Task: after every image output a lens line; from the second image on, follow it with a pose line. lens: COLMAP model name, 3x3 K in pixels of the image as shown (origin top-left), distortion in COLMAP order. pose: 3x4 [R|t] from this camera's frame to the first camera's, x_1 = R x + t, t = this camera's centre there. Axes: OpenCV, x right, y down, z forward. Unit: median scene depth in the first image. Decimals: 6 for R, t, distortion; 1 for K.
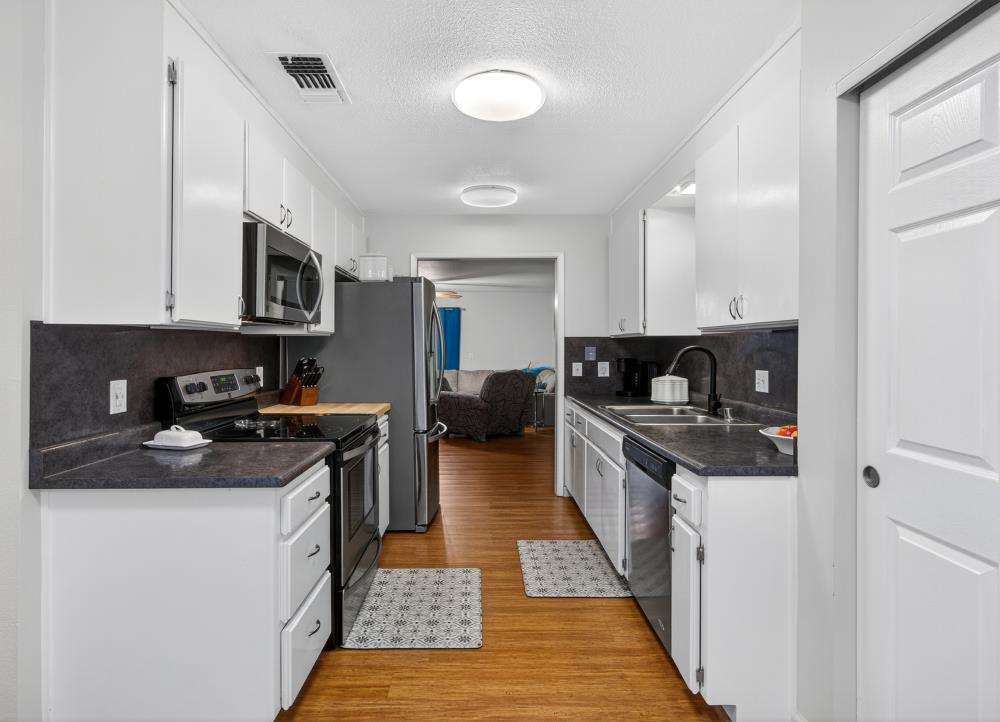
lens RADIAL K [[513.8, 0, 478.3], [0, 513.8, 348.7], [0, 0, 1]] dist [0.005623, 0.002526]
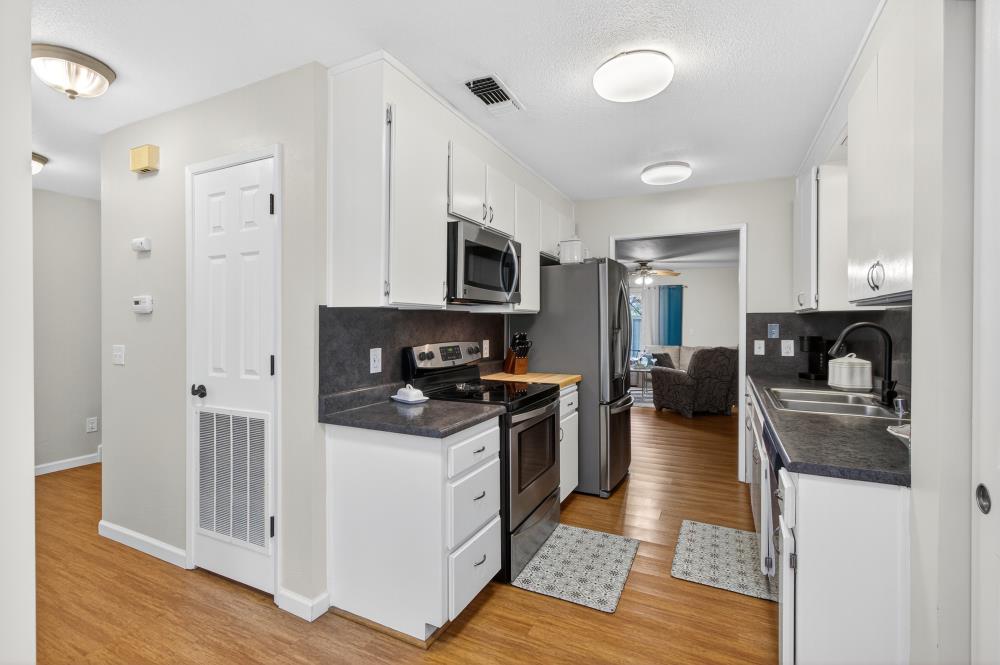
lens RADIAL K [[471.9, 0, 492.3], [0, 471.9, 326.0], [0, 0, 1]] dist [-0.001045, 0.005704]
pose [[0.902543, 0.002370, -0.430594, 0.155115], [-0.001403, 0.999996, 0.002563, -0.000705], [0.430598, -0.001709, 0.902542, 0.029235]]
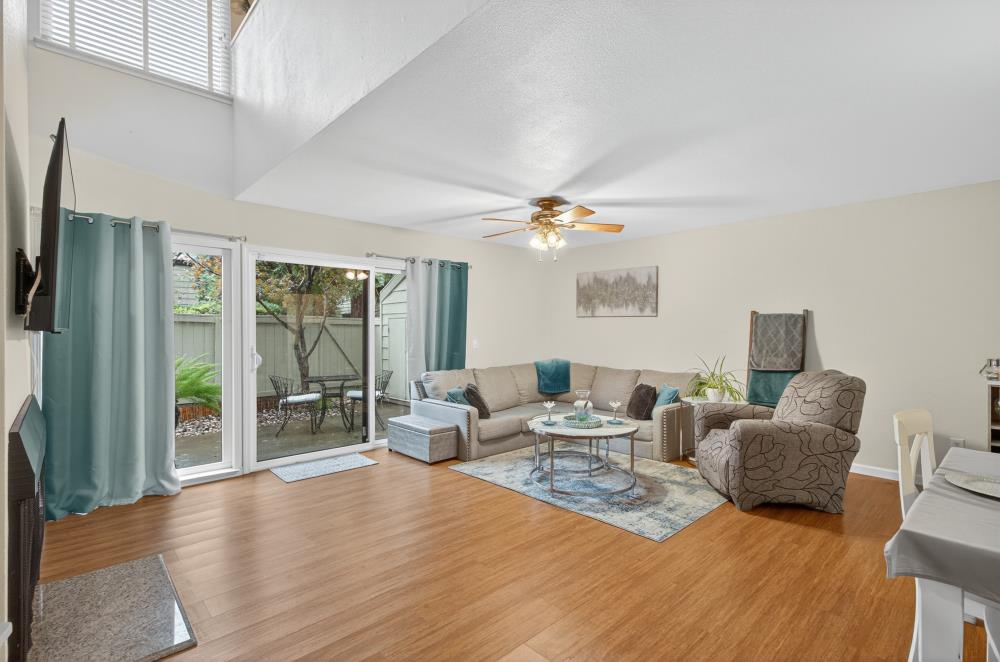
lens RADIAL K [[479.1, 0, 497.5], [0, 479.1, 332.1], [0, 0, 1]] dist [0.002700, 0.004018]
pose [[0.721622, -0.007008, 0.692252, -1.542205], [0.004849, 0.999975, 0.005068, -0.015433], [-0.692270, -0.000301, 0.721638, 2.410338]]
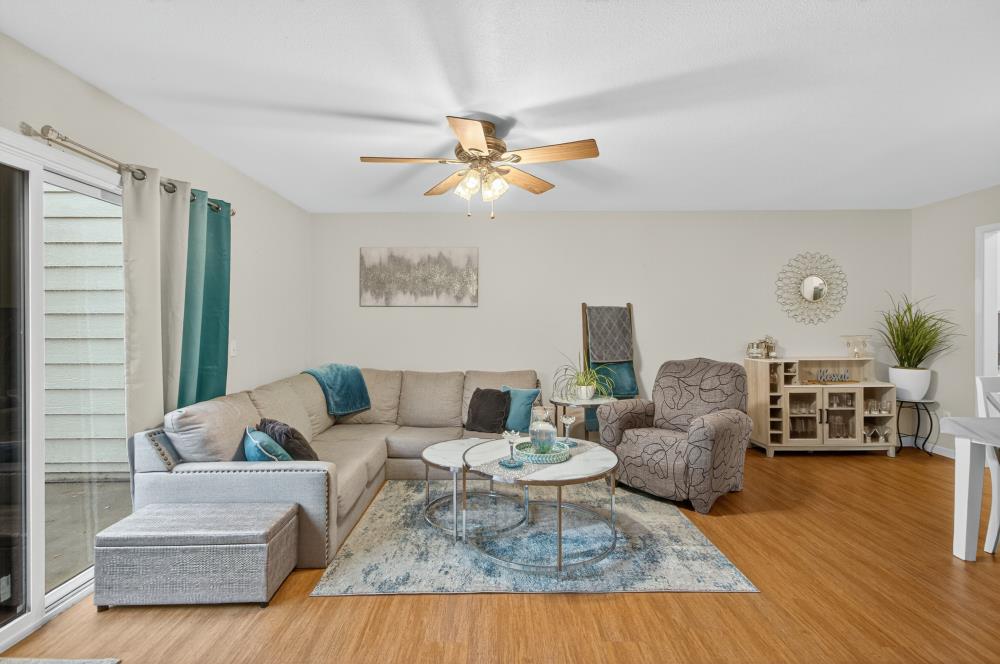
lens RADIAL K [[471.9, 0, 496.6], [0, 471.9, 324.9], [0, 0, 1]] dist [-0.001045, 0.005704]
pose [[-0.024103, -0.004191, 0.999701, -1.345609], [0.008341, 0.999956, 0.004393, -0.010910], [-0.999675, 0.008445, -0.024067, 3.439459]]
